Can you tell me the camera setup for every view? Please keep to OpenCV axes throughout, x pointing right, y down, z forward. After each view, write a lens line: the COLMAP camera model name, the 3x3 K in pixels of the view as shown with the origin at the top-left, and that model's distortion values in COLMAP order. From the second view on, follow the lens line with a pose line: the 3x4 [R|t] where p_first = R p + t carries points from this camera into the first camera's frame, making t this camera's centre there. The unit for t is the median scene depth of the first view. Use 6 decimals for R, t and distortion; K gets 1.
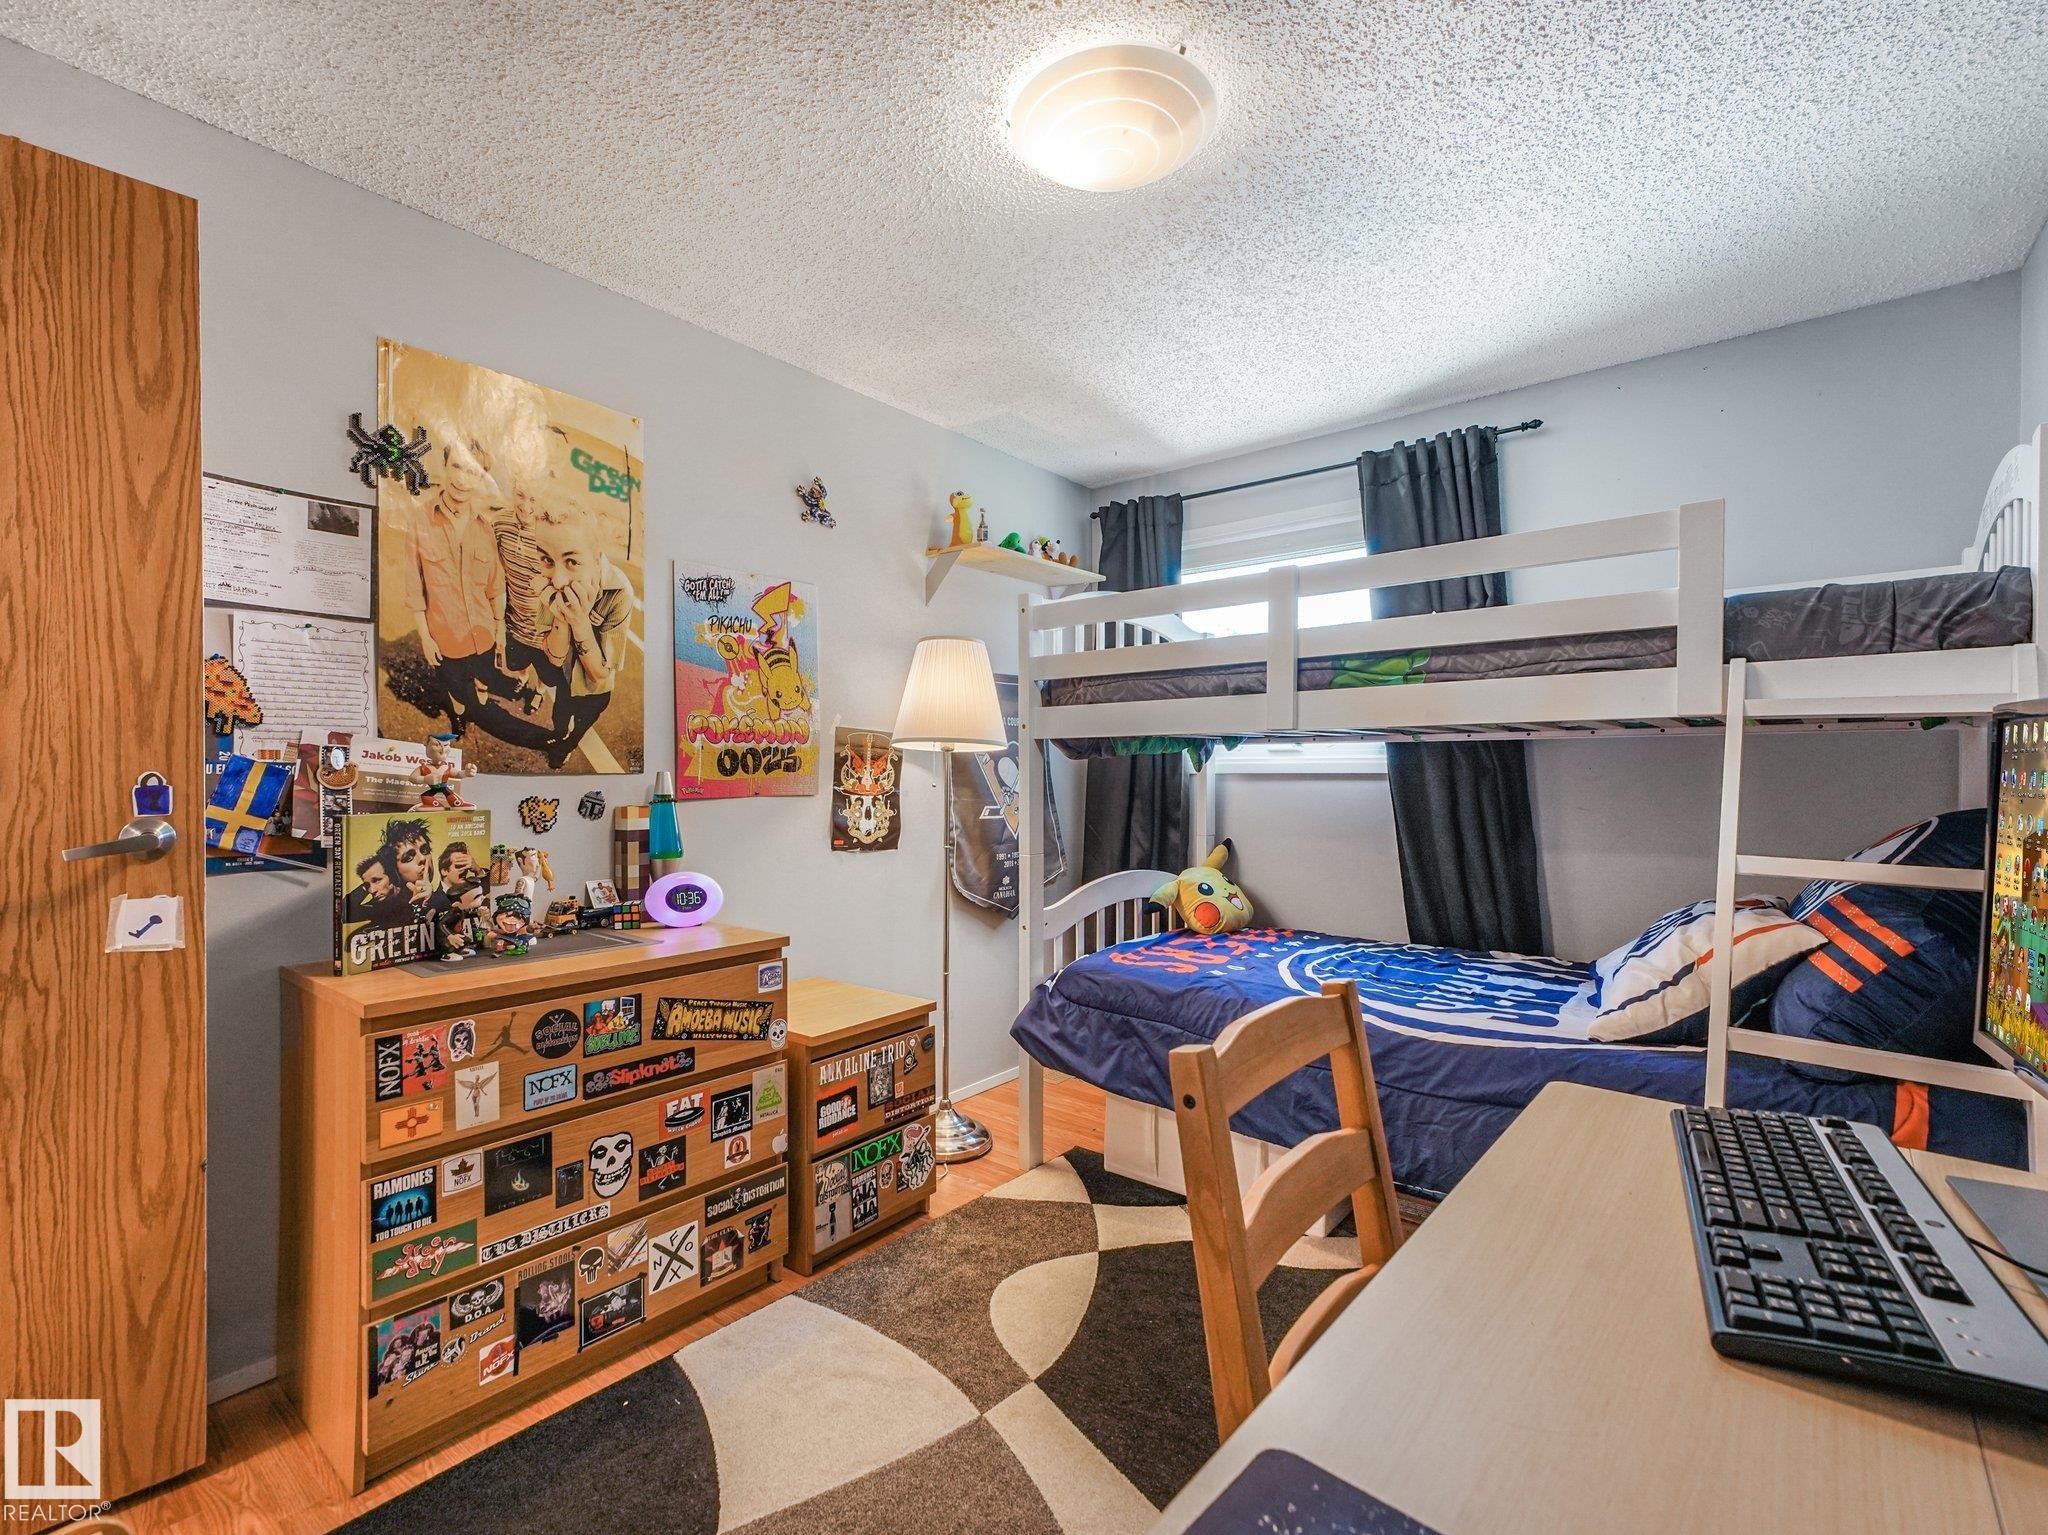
lens RADIAL K [[933.8, 0, 1024.0], [0, 933.8, 767.5], [0, 0, 1]] dist [-0.002155, -0.000527]
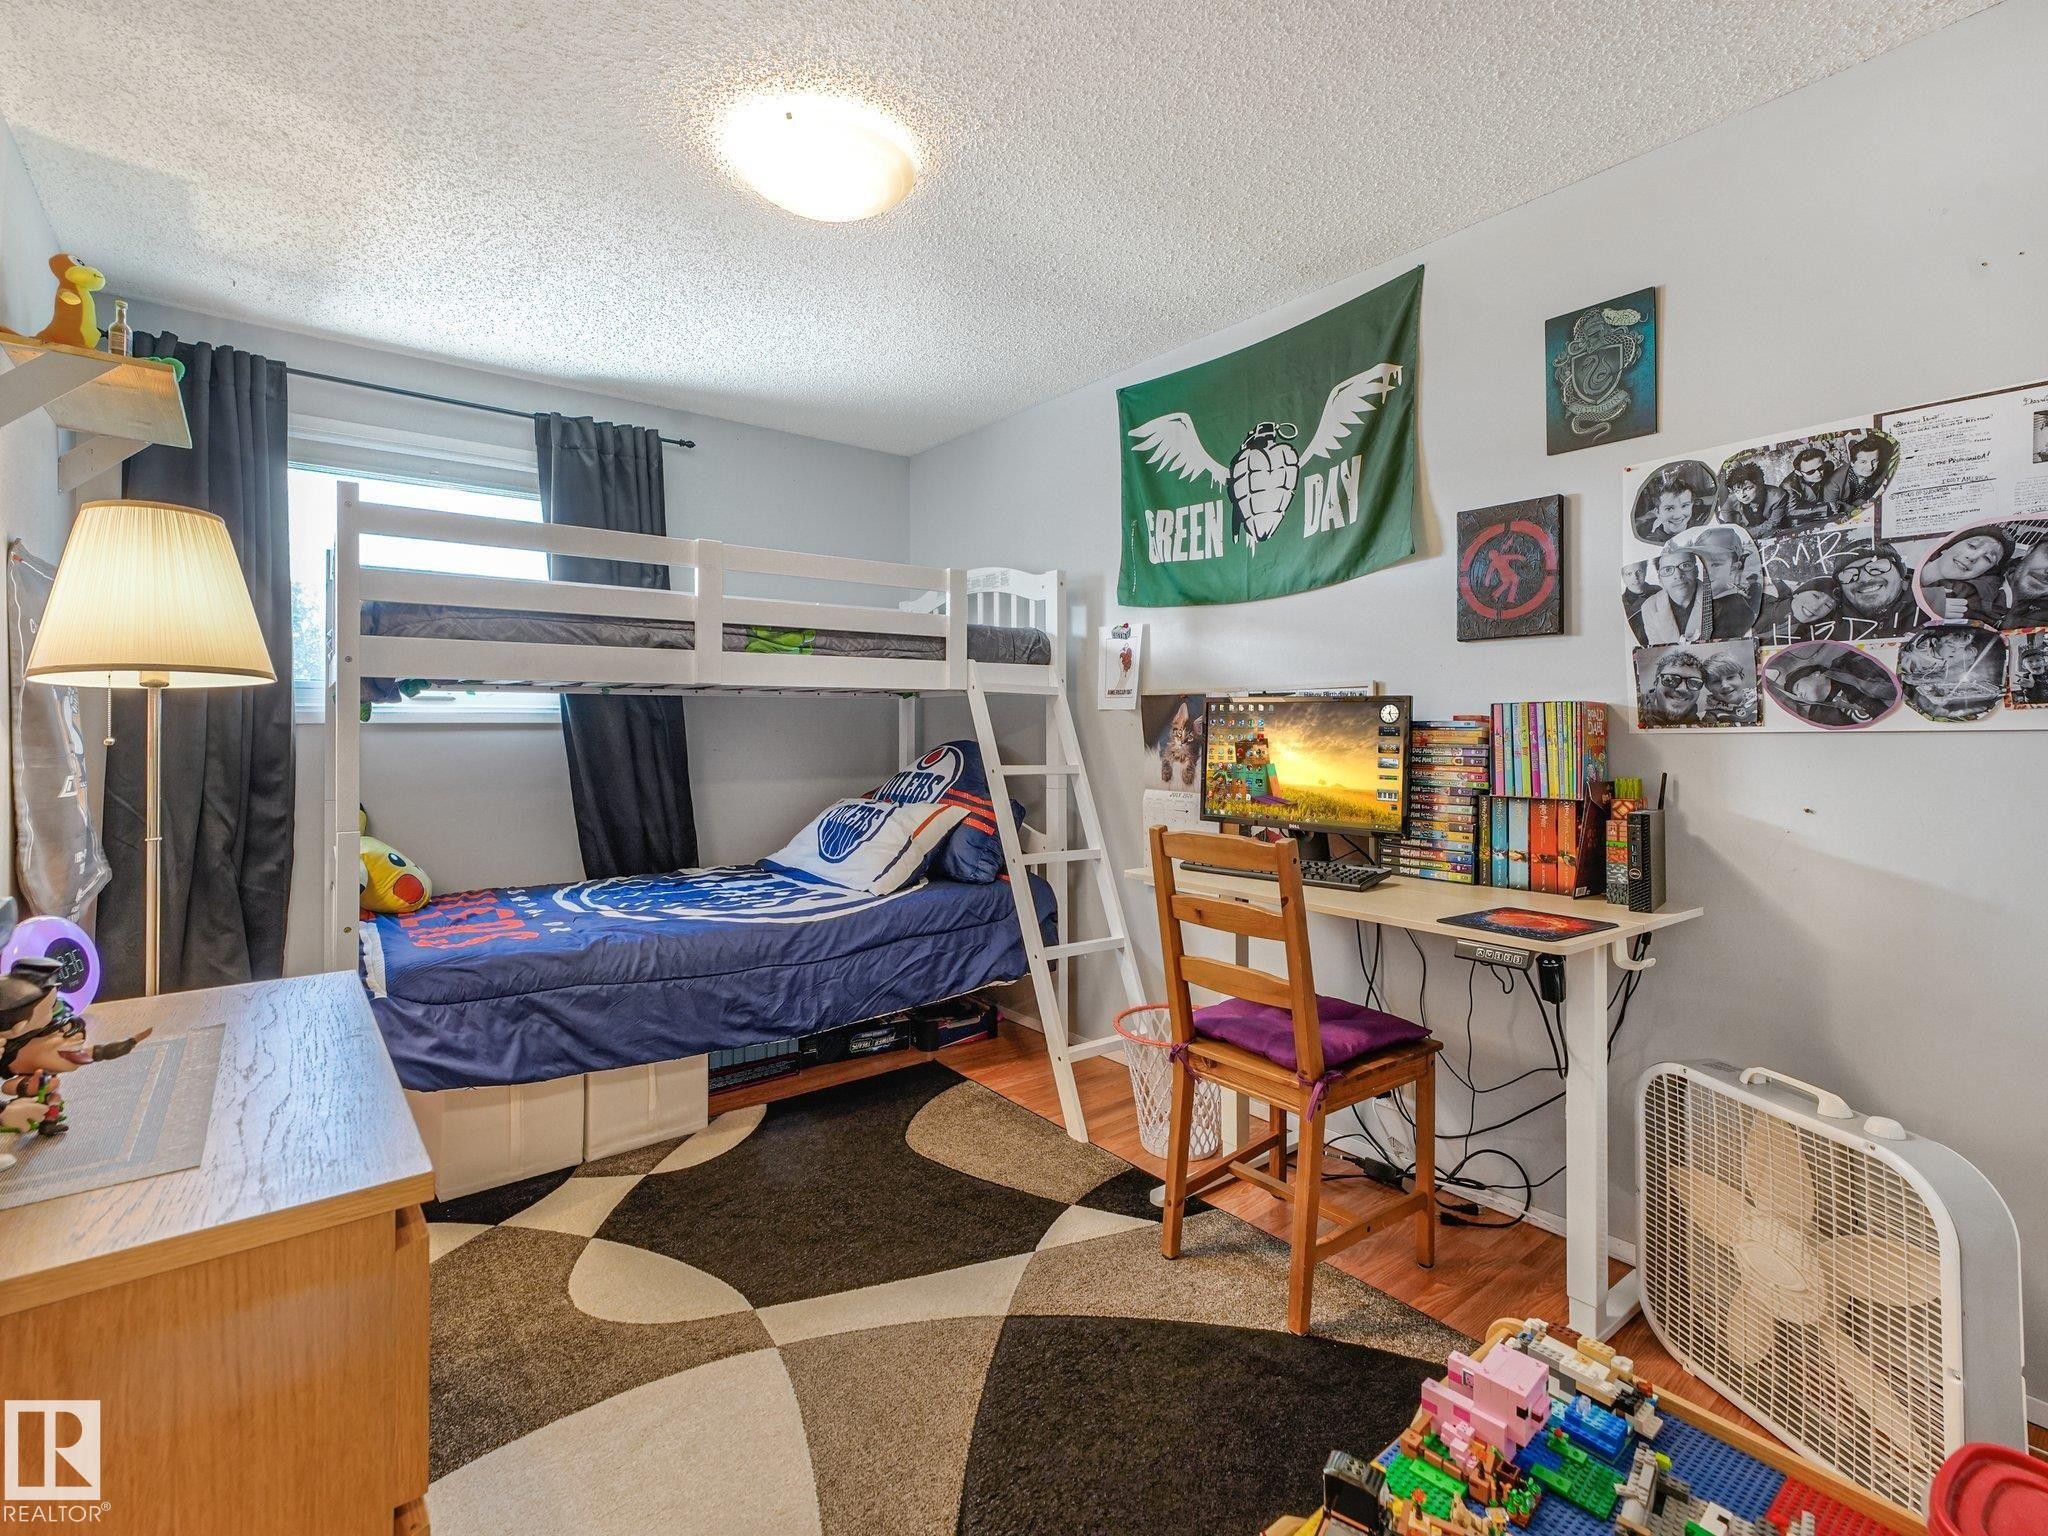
lens RADIAL K [[937.0, 0, 1019.2], [0, 937.0, 710.3], [0, 0, 1]] dist [0.001001, 0.000033]
pose [[0.210533, 0.015226, 0.977468, -0.698507], [-0.003278, 0.999884, -0.014869, 0.006657], [-0.977581, -0.000073, 0.210558, 0.363944]]
